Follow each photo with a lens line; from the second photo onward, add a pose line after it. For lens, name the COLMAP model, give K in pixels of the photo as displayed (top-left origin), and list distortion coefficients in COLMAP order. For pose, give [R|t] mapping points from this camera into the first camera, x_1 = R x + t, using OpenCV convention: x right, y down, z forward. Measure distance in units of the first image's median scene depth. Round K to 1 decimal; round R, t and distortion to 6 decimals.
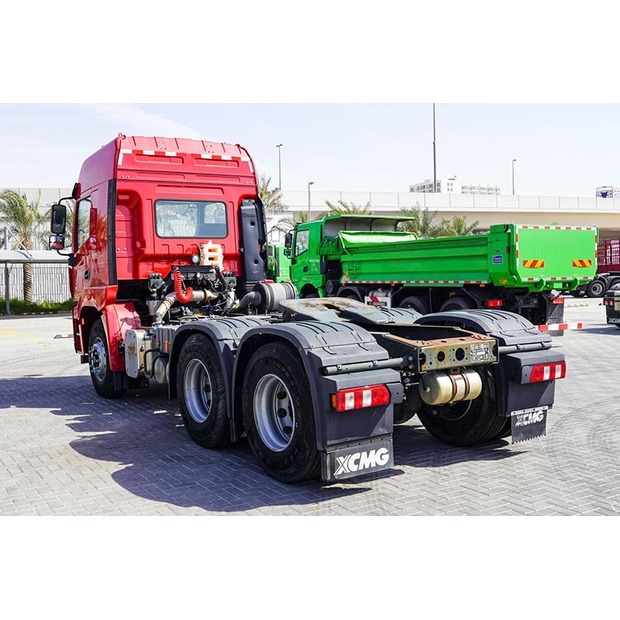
lens RADIAL K [[748.1, 0, 308.0], [0, 748.1, 304.2], [0, 0, 1]] dist [-0.085223, 0.000000]
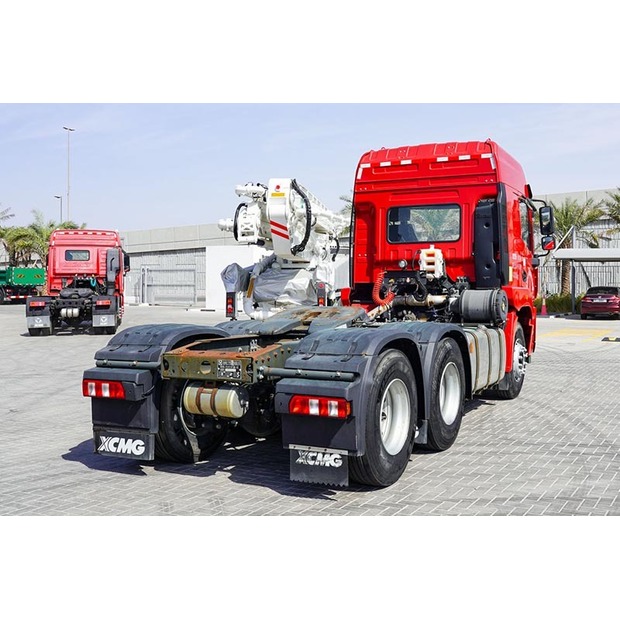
lens RADIAL K [[748.1, 0, 307.7], [0, 748.1, 313.1], [0, 0, 1]] dist [-0.085223, 0.000000]
pose [[0.504192, 0.053976, -0.861903, 1.016142], [-0.039832, 0.998436, 0.039226, -0.043231], [0.862672, 0.014554, 0.505554, 0.564368]]
